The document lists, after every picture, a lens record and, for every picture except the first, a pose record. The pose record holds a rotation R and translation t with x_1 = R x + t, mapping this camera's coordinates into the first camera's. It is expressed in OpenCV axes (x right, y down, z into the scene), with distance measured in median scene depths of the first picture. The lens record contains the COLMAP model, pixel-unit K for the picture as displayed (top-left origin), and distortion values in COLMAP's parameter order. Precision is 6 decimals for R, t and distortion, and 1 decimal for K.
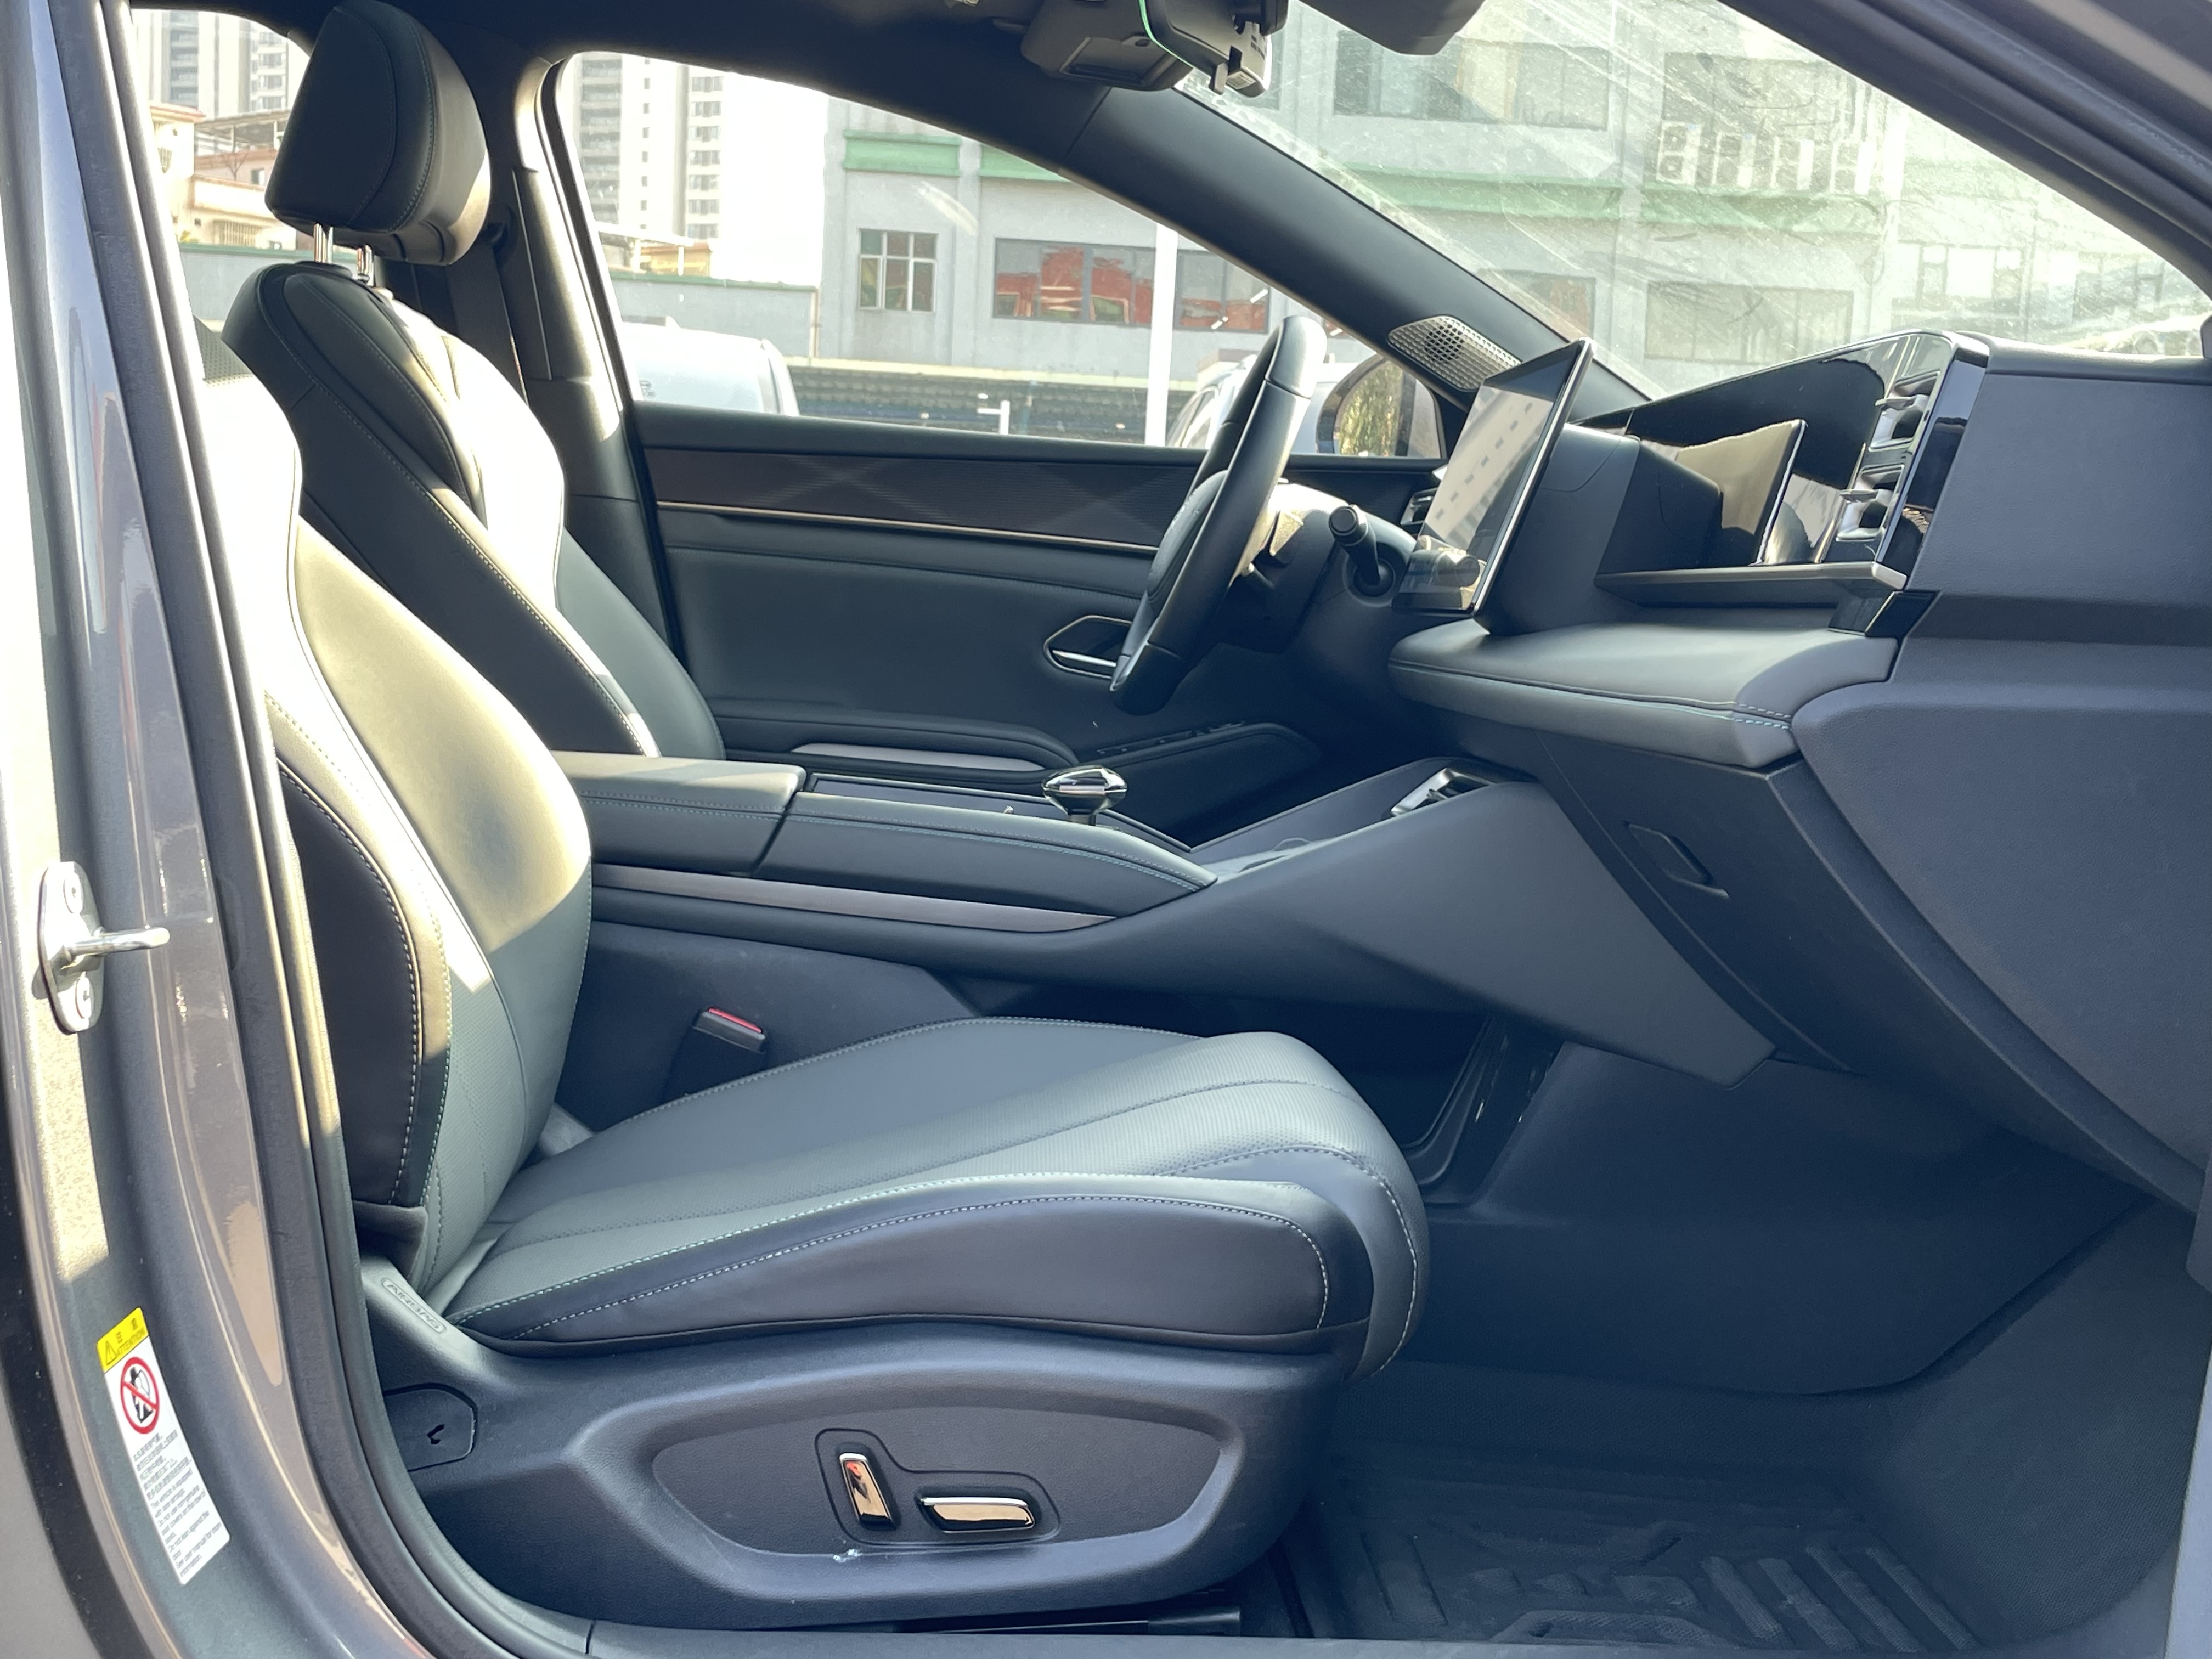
lens RADIAL K [[2659.9, 0, 1108.2], [0, 2659.9, 827.9], [0, 0, 1]] dist [0.123424, -0.226438]
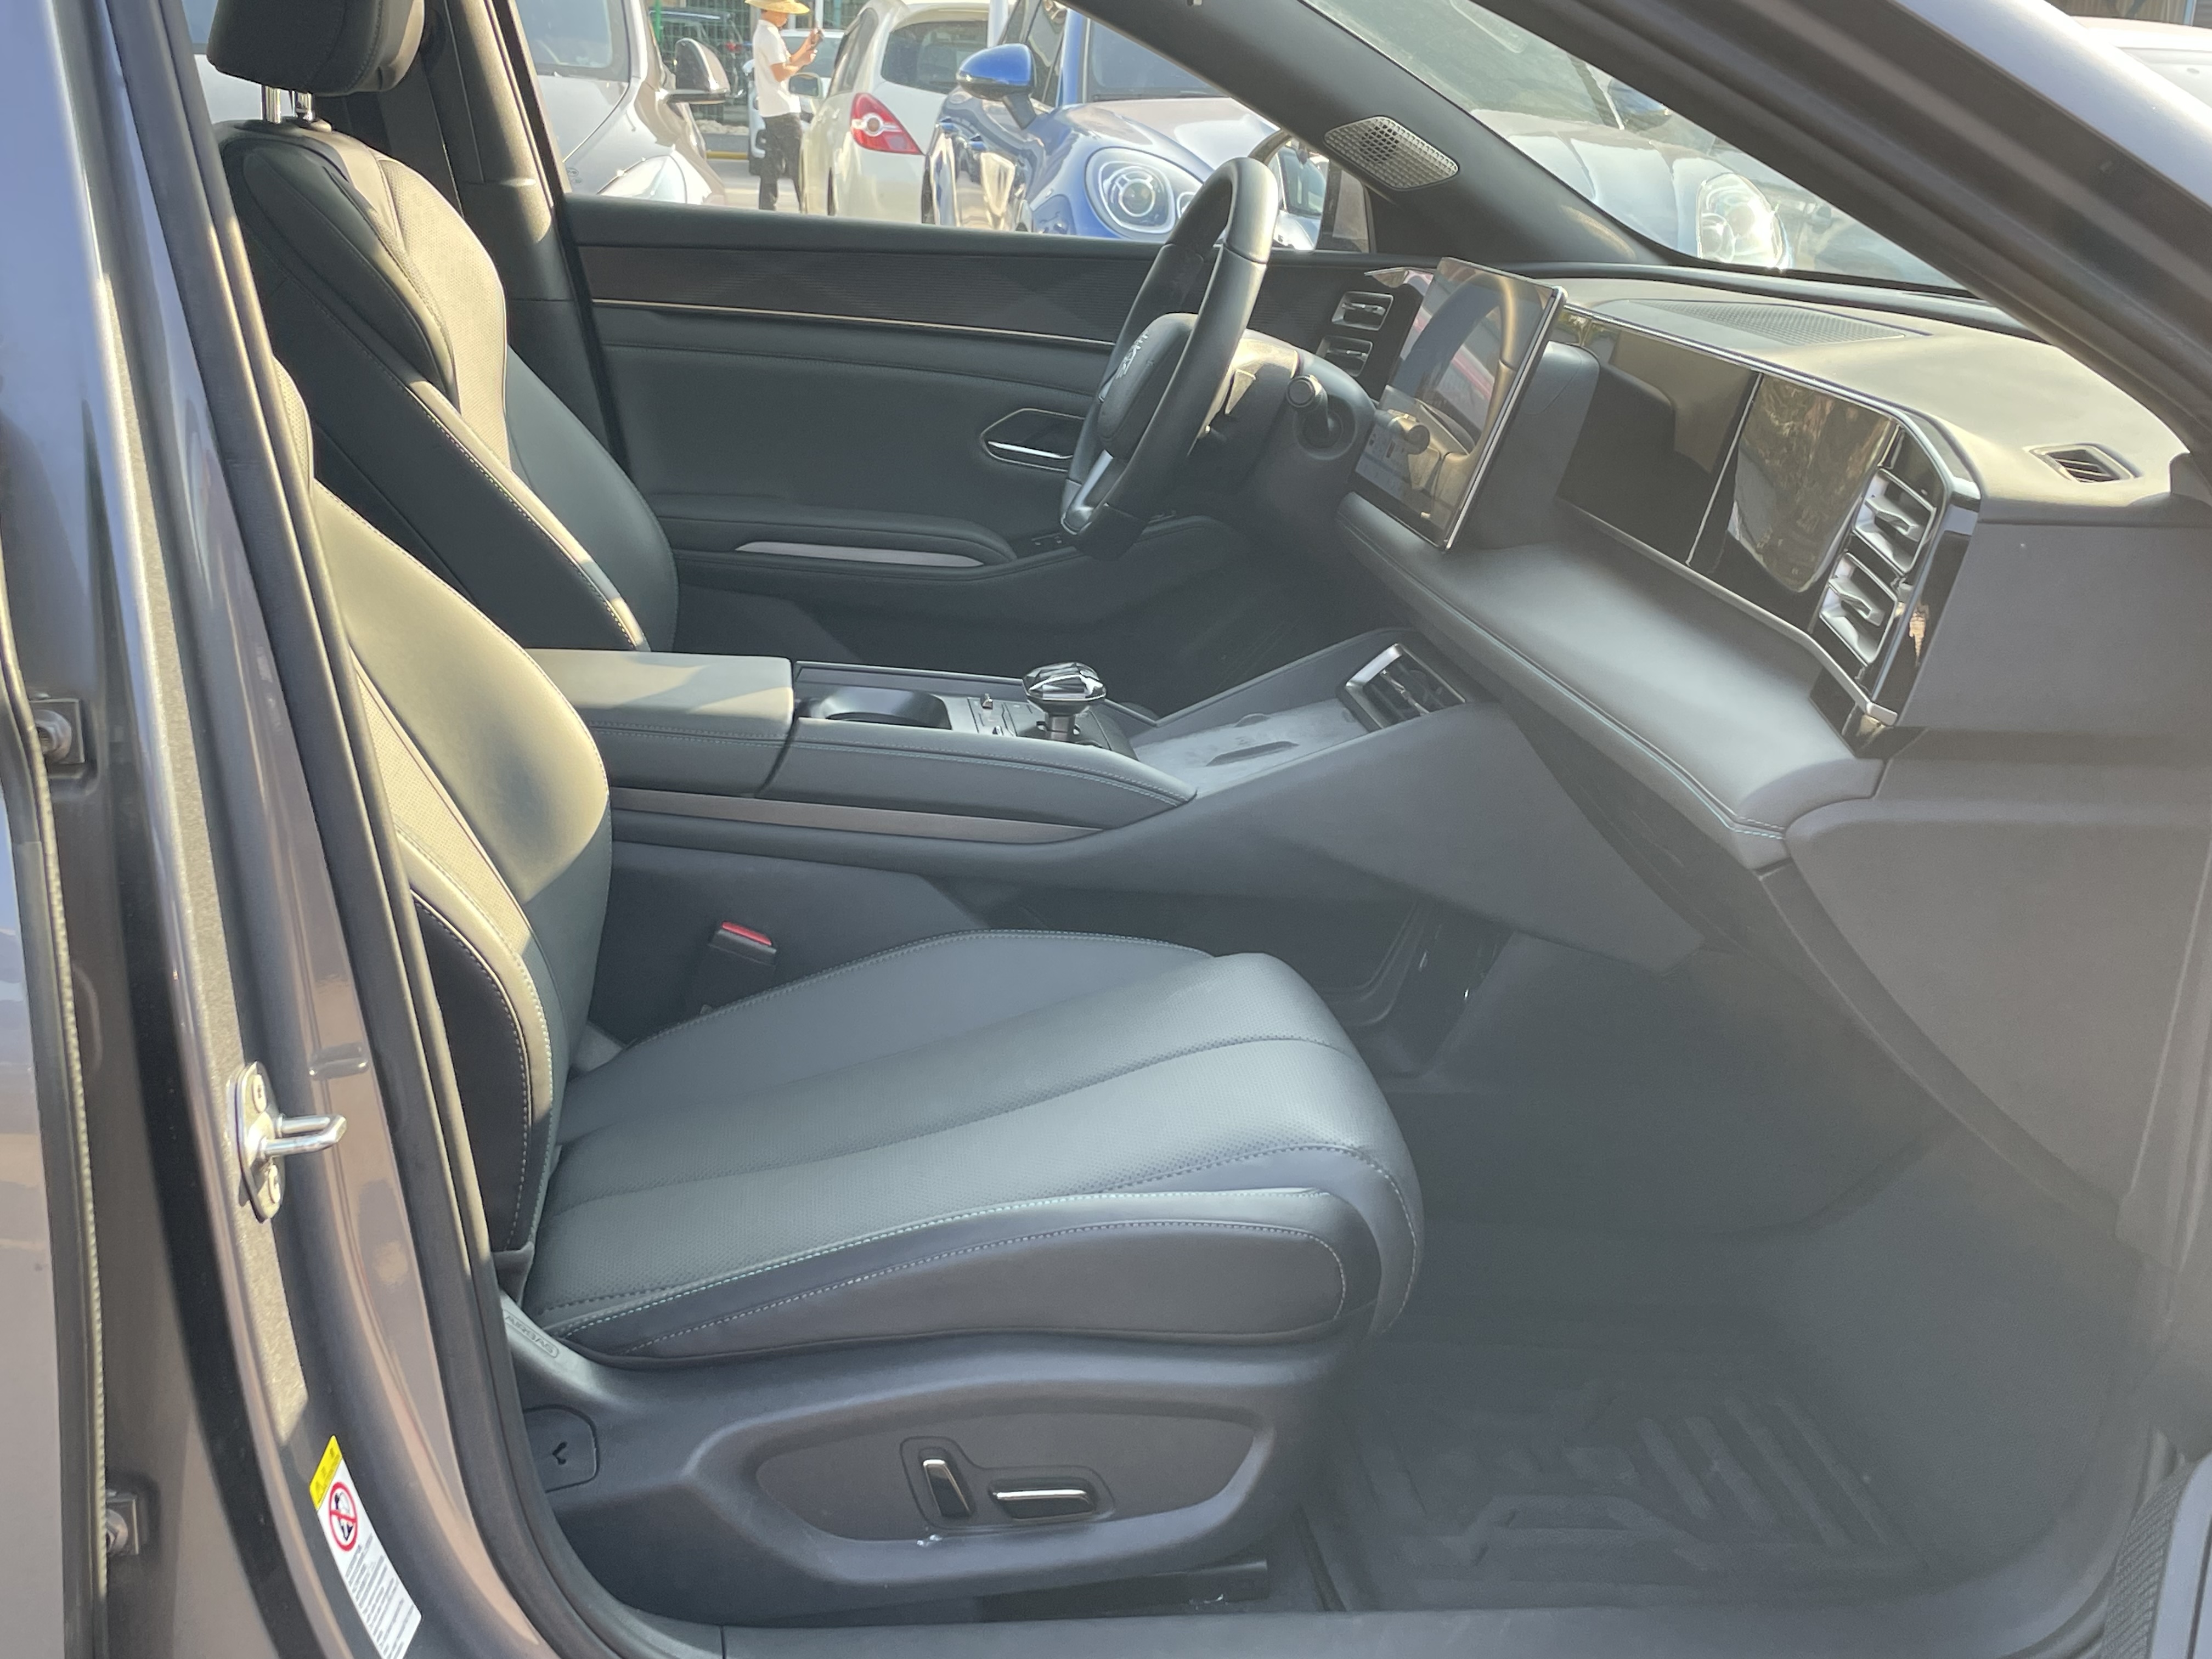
lens RADIAL K [[2659.9, 0, 1108.2], [0, 2659.9, 827.9], [0, 0, 1]] dist [0.123424, -0.226438]
pose [[0.997782, -0.014392, 0.064997, -0.077914], [0.001862, 0.982004, 0.188850, -0.204762], [-0.066545, -0.188310, 0.979853, -0.051884]]
